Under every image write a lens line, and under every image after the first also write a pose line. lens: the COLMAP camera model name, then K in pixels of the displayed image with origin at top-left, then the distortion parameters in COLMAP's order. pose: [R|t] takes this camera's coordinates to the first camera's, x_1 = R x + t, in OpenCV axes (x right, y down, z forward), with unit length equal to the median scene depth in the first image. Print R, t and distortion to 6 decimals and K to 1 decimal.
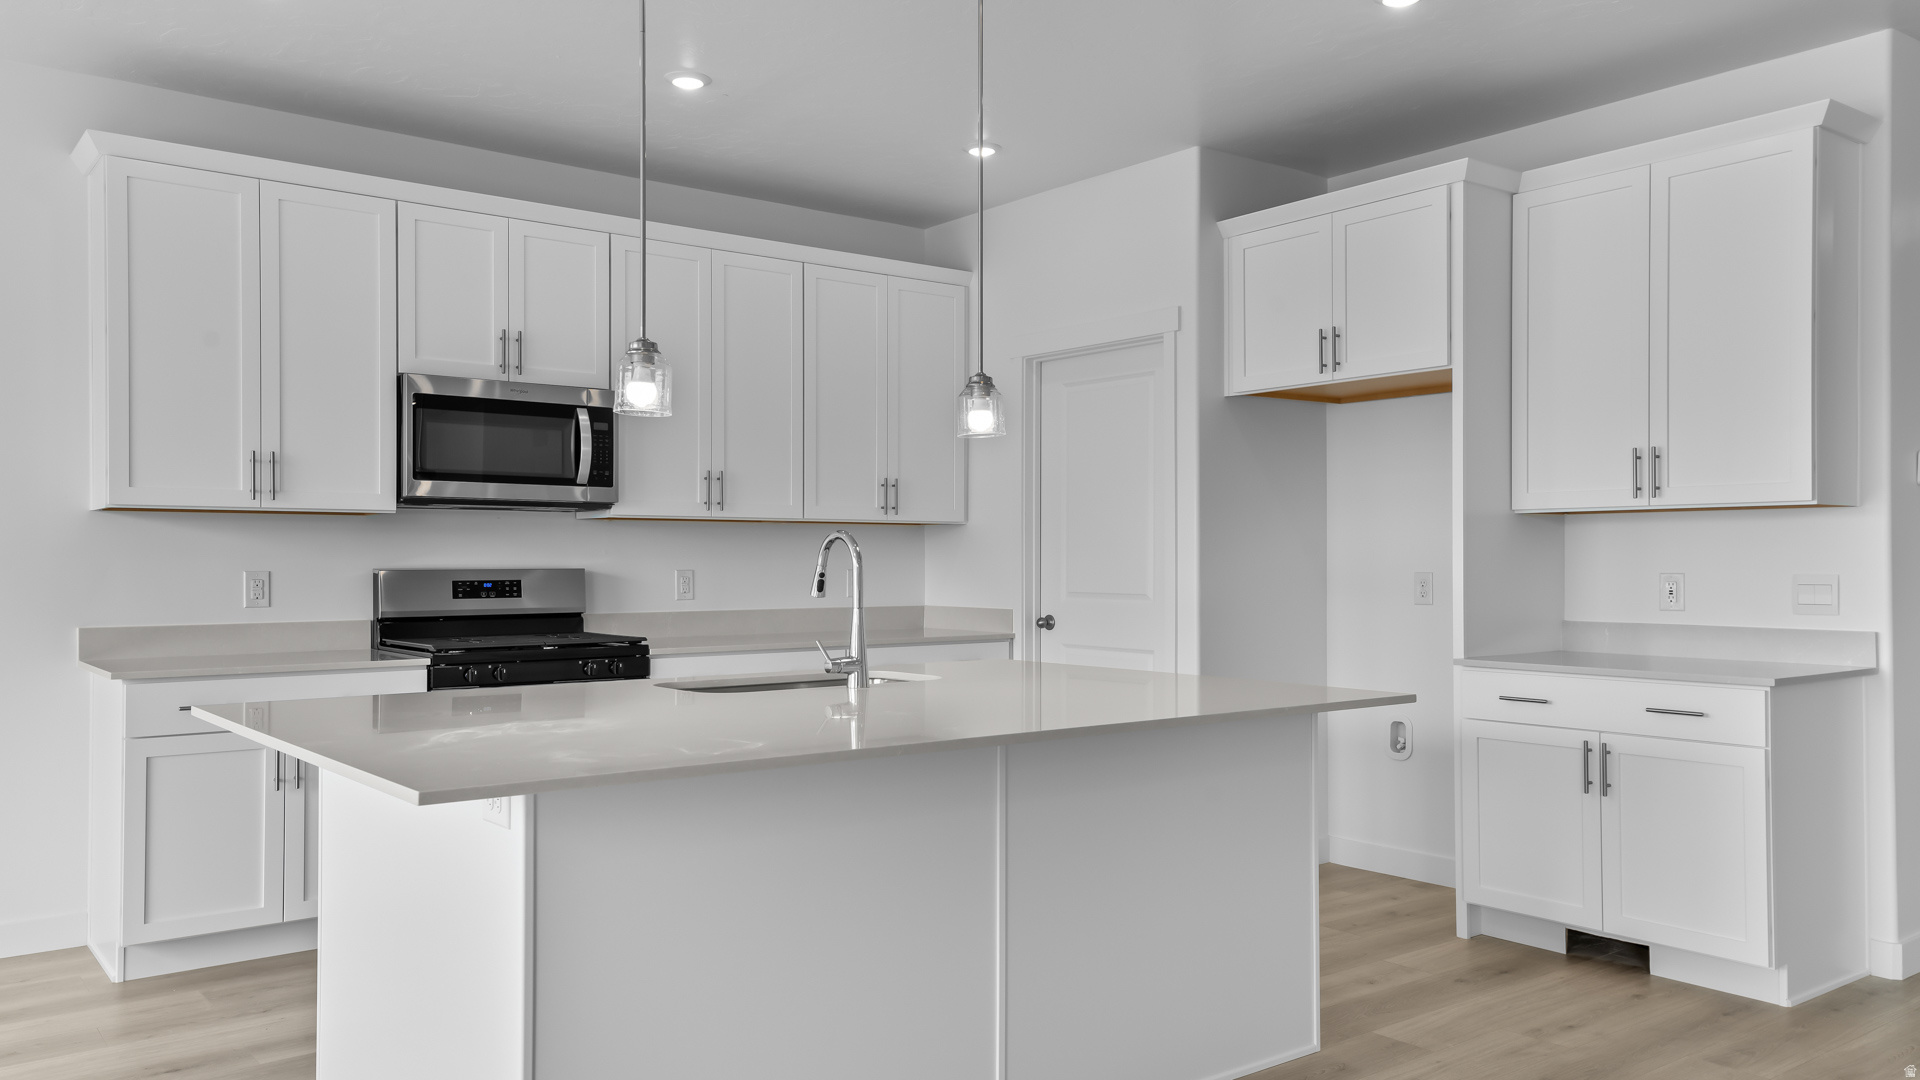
lens RADIAL K [[1452.7, 0, 959.4], [0, 1452.7, 544.2], [0, 0, 1]] dist [0.009325, 0.000587]
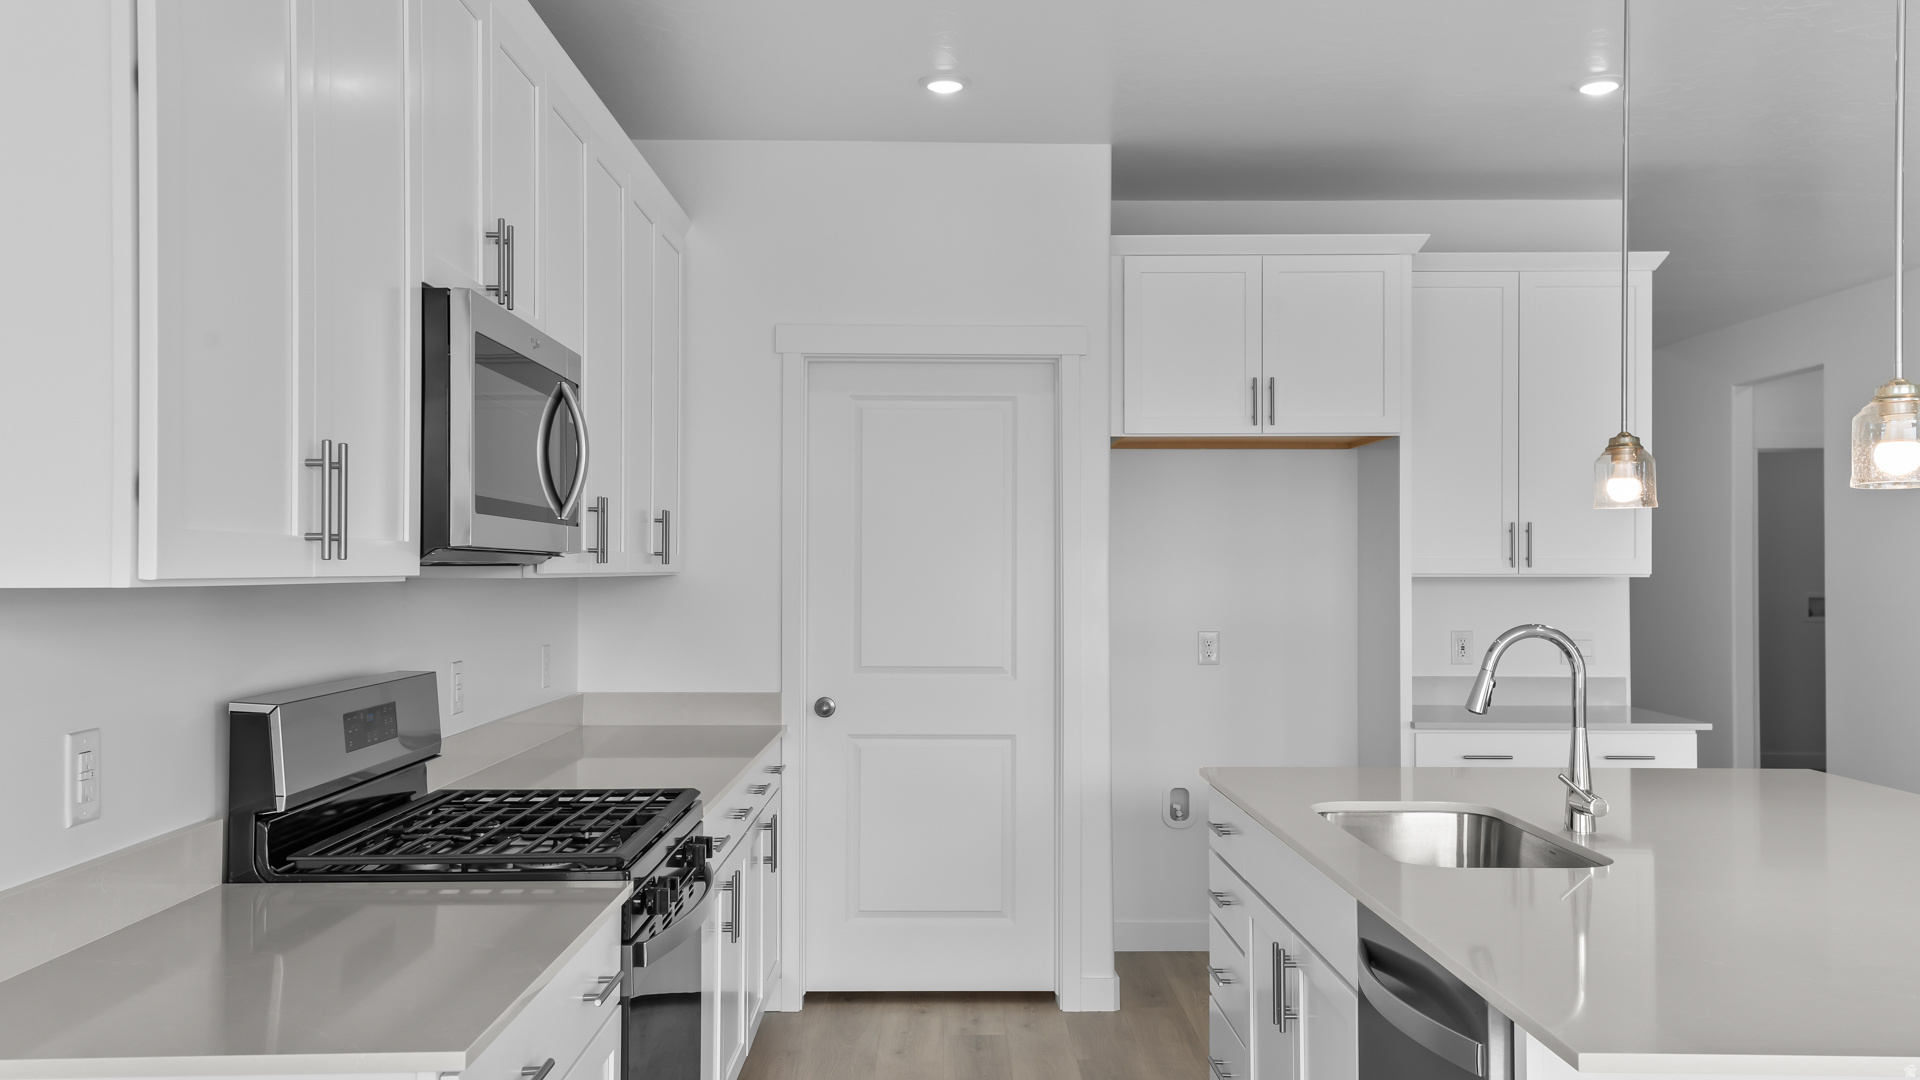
lens RADIAL K [[1621.6, 0, 959.6], [0, 1621.6, 546.9], [0, 0, 1]] dist [0.005264, 0.000986]
pose [[0.604211, 0.011180, 0.796746, -0.665597], [-0.010068, 0.999929, -0.006396, -0.029441], [-0.796761, -0.004157, 0.604281, 0.499319]]
